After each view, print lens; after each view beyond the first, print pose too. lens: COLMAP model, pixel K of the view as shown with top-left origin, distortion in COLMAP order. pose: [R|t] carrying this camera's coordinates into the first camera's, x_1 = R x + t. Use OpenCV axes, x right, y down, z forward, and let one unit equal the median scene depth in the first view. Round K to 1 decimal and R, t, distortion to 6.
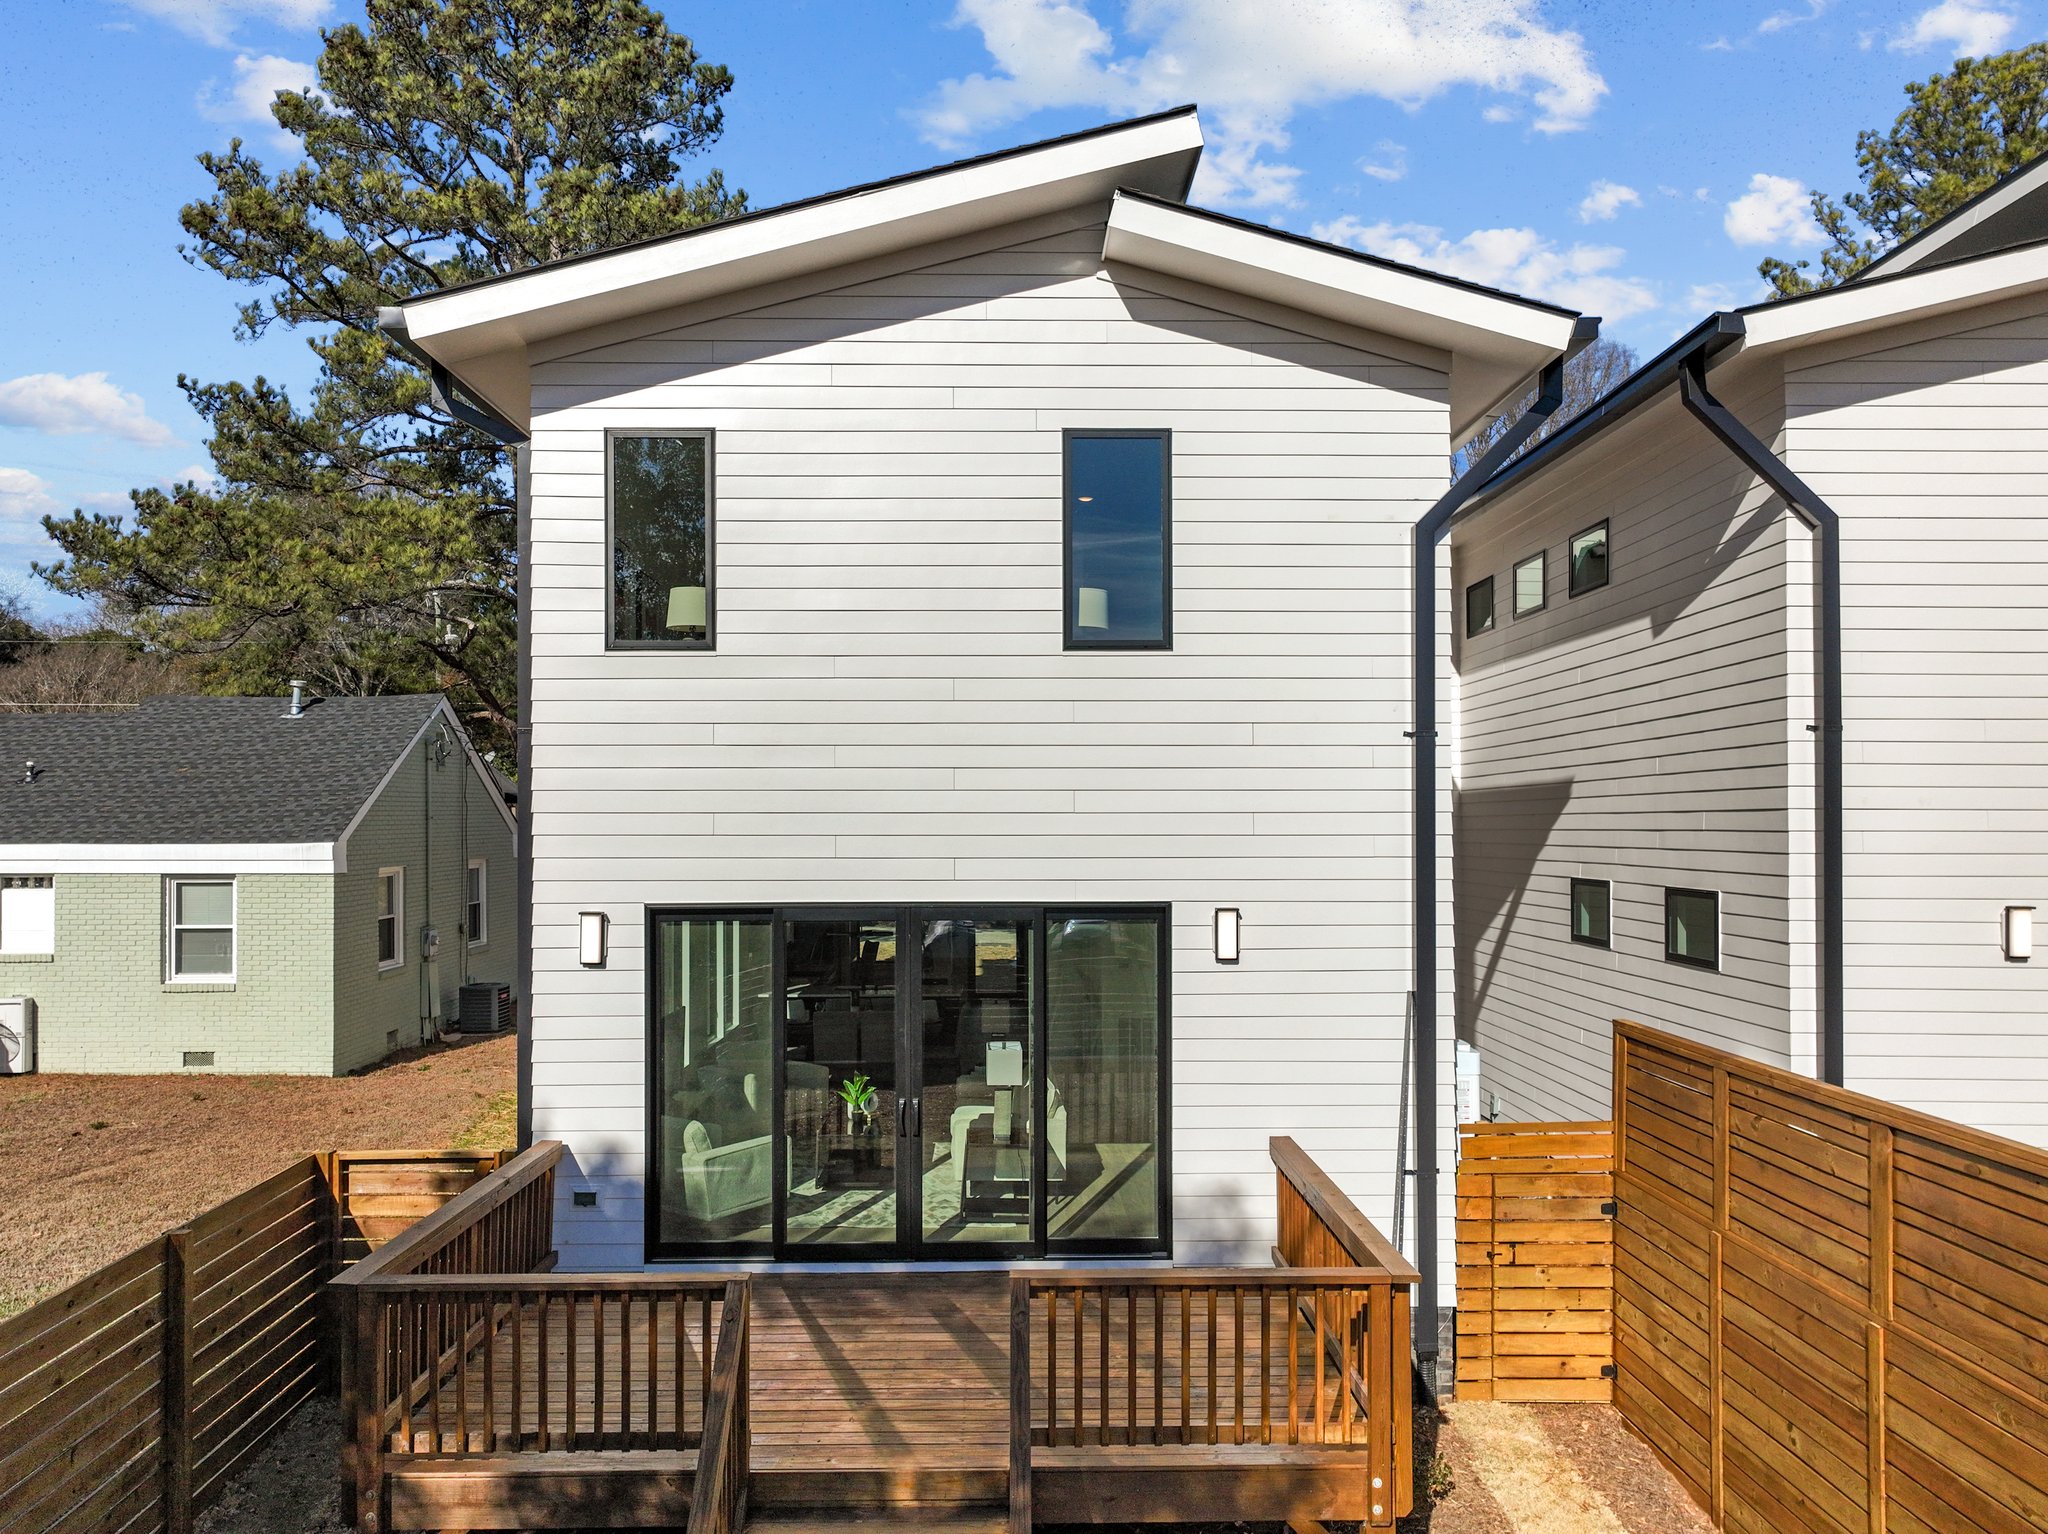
lens RADIAL K [[1532.0, 0, 1013.2], [0, 1532.0, 779.7], [0, 0, 1]] dist [0.009545, 0.007215]
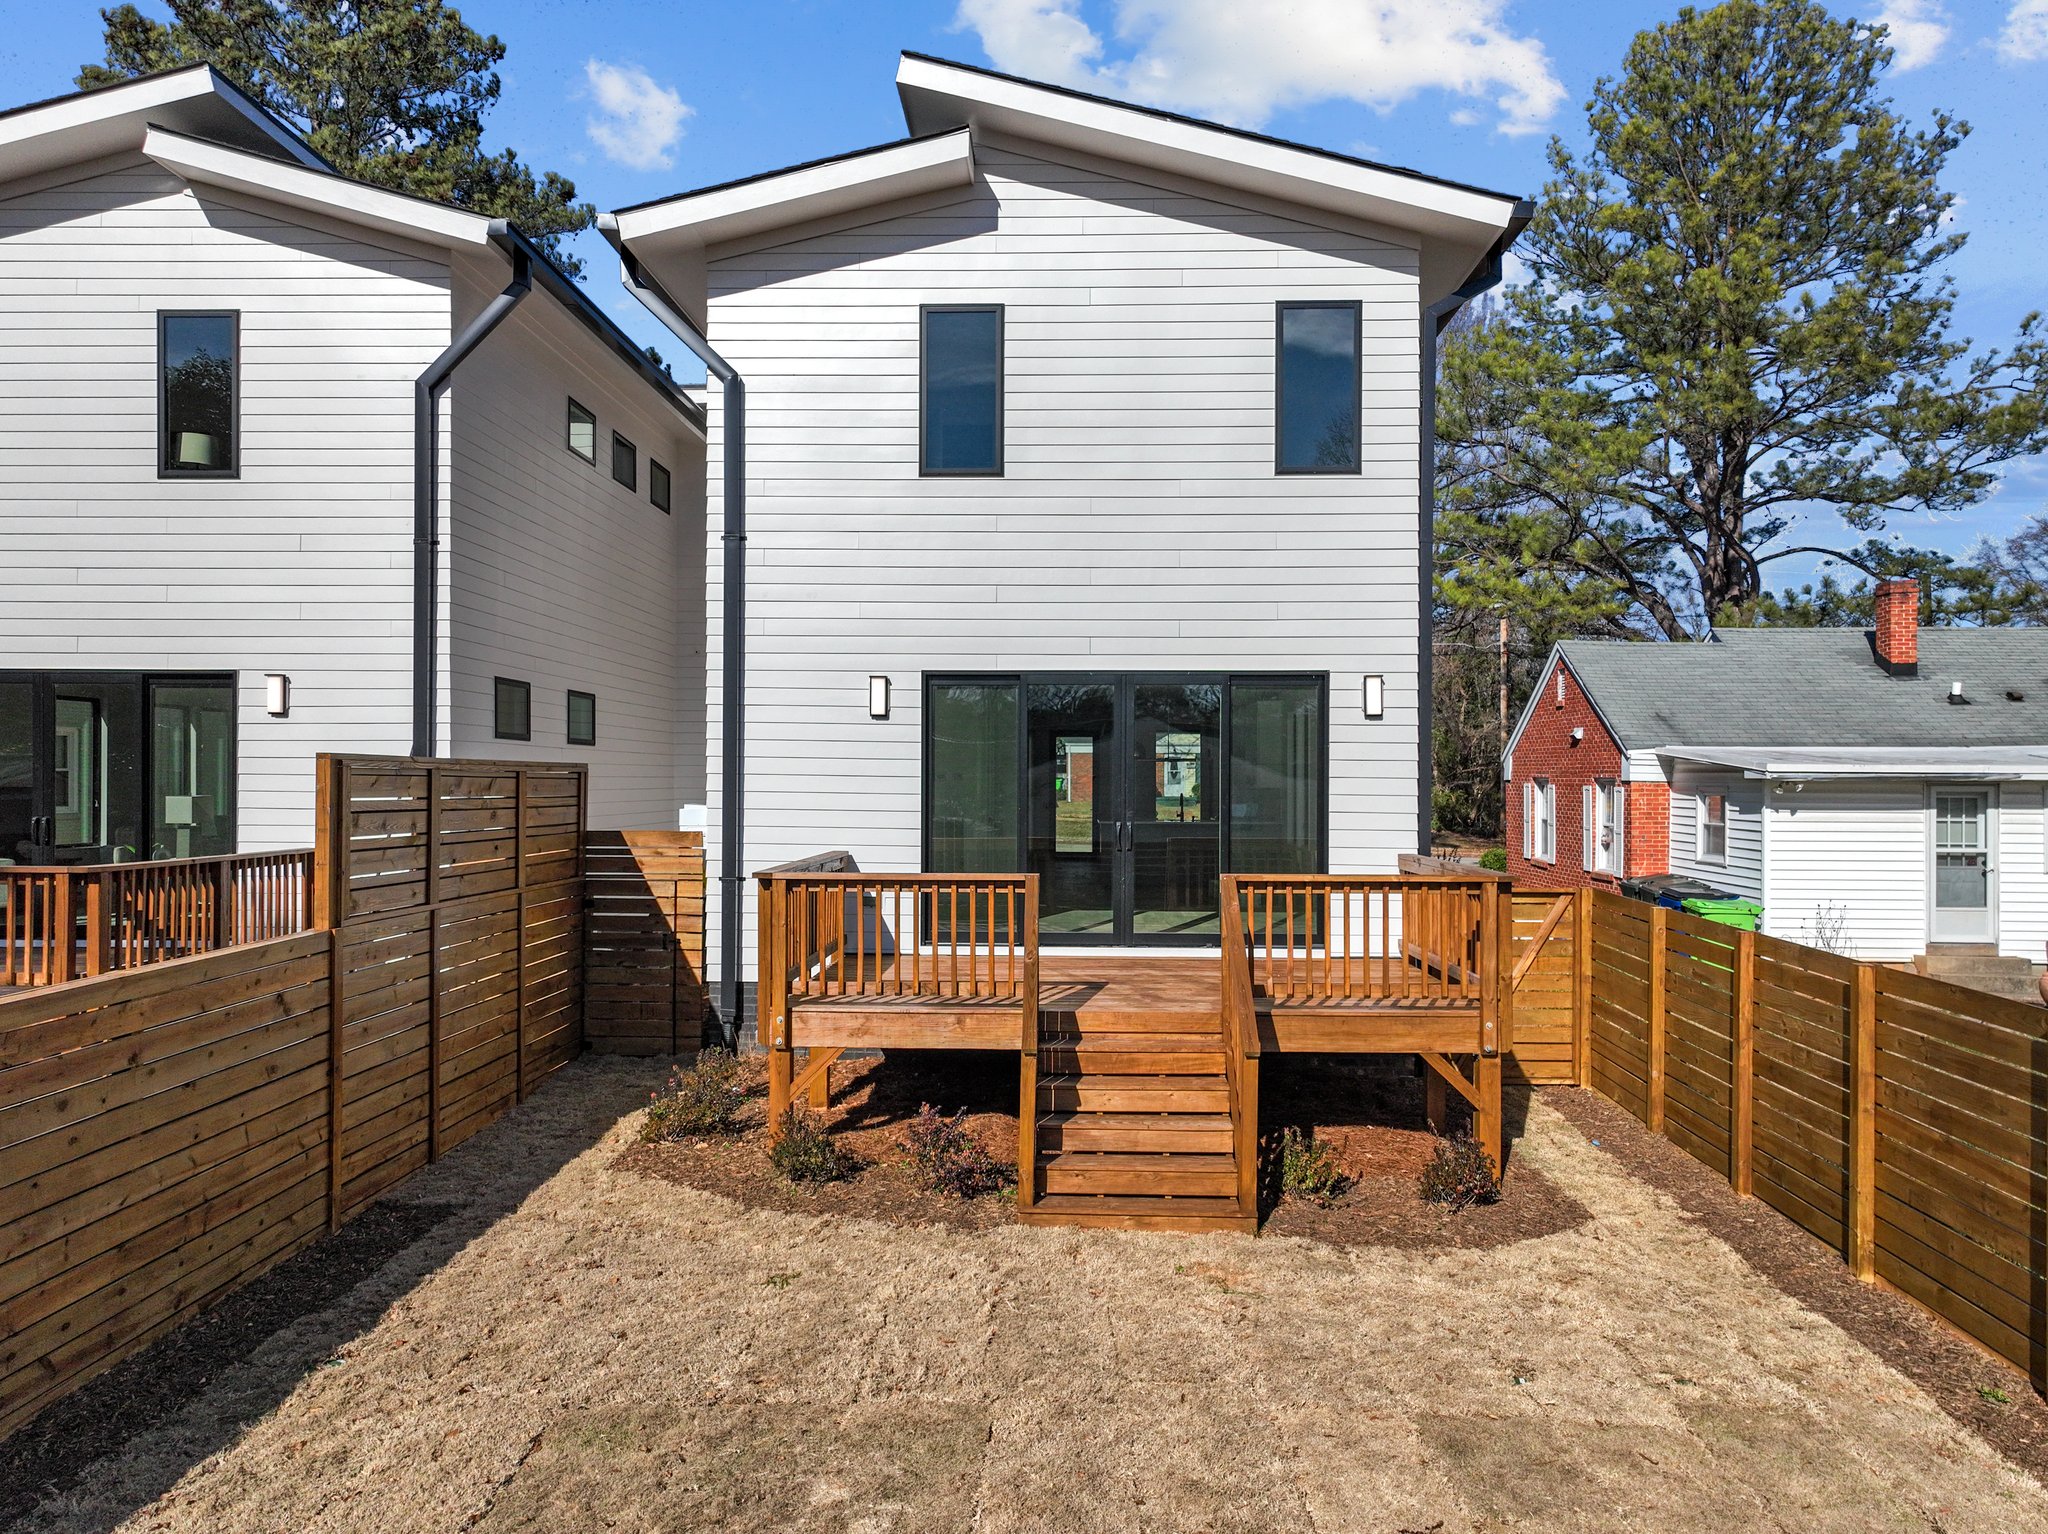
lens RADIAL K [[1530.7, 0, 1024.0], [0, 1530.7, 767.0], [0, 0, 1]] dist [-0.007165, 0.029839]
pose [[0.998198, 0.007253, -0.059558, 0.851759], [-0.006430, 0.999881, 0.014003, 0.139357], [0.059653, -0.013595, 0.998127, -0.273770]]
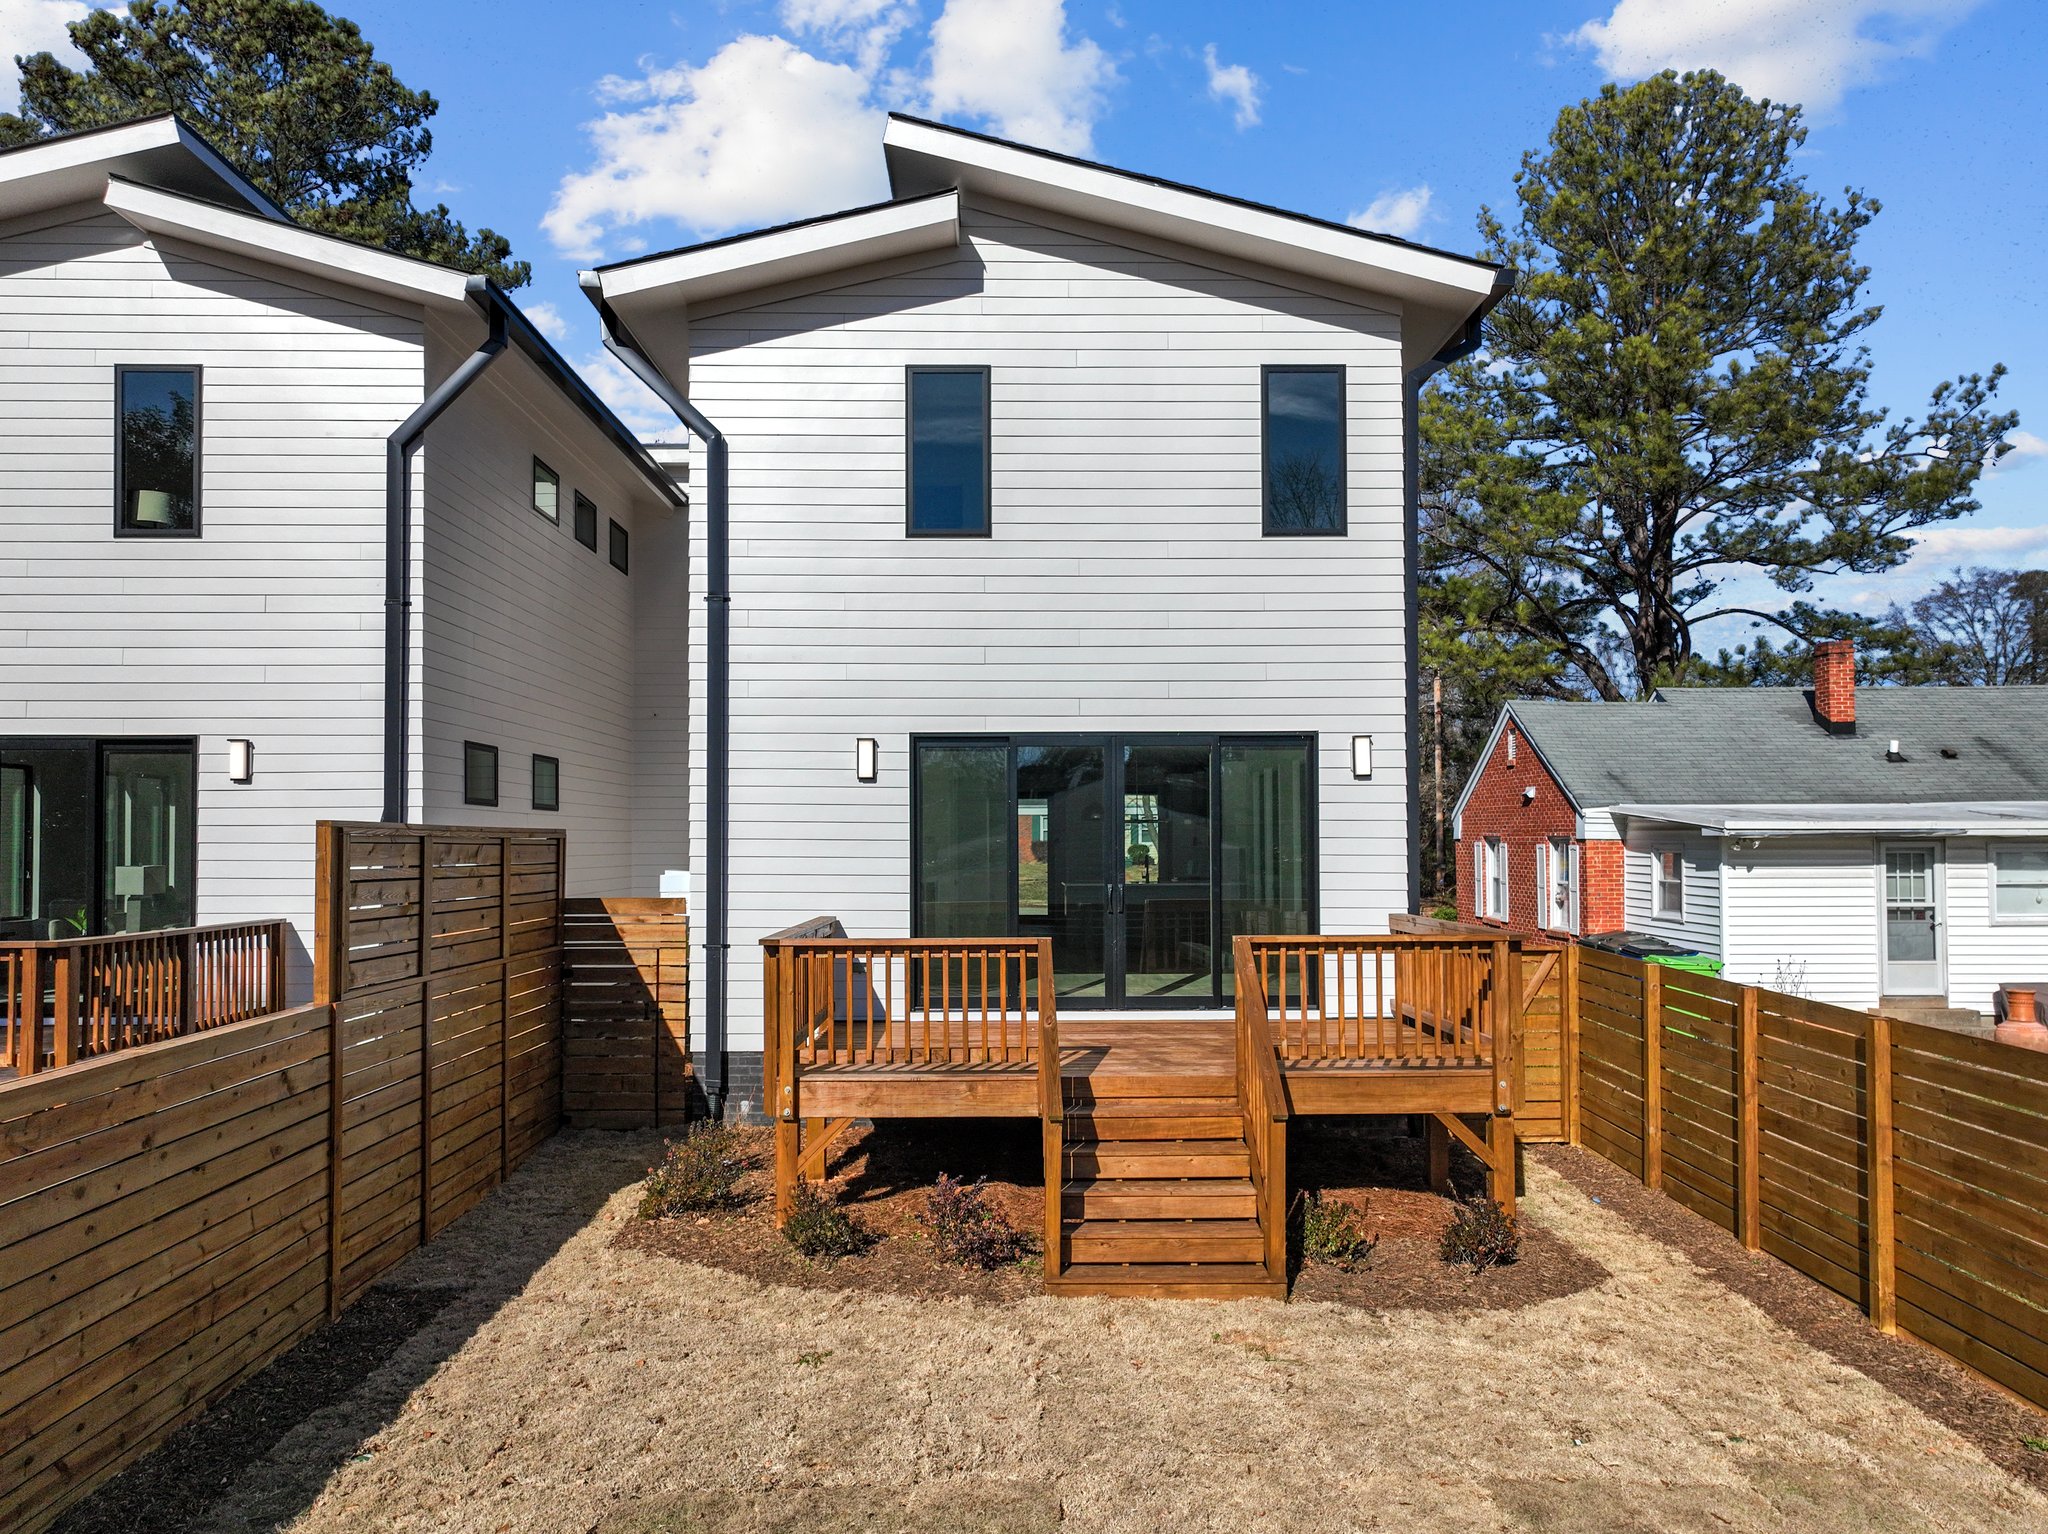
lens RADIAL K [[1543.0, 0, 1024.0], [0, 1543.0, 789.5], [0, 0, 1]] dist [-0.006442, 0.028752]
pose [[0.999966, -0.000290, -0.008291, 0.794611], [0.000189, 0.999926, -0.012165, 0.139577], [0.008294, 0.012163, 0.999892, -0.273976]]
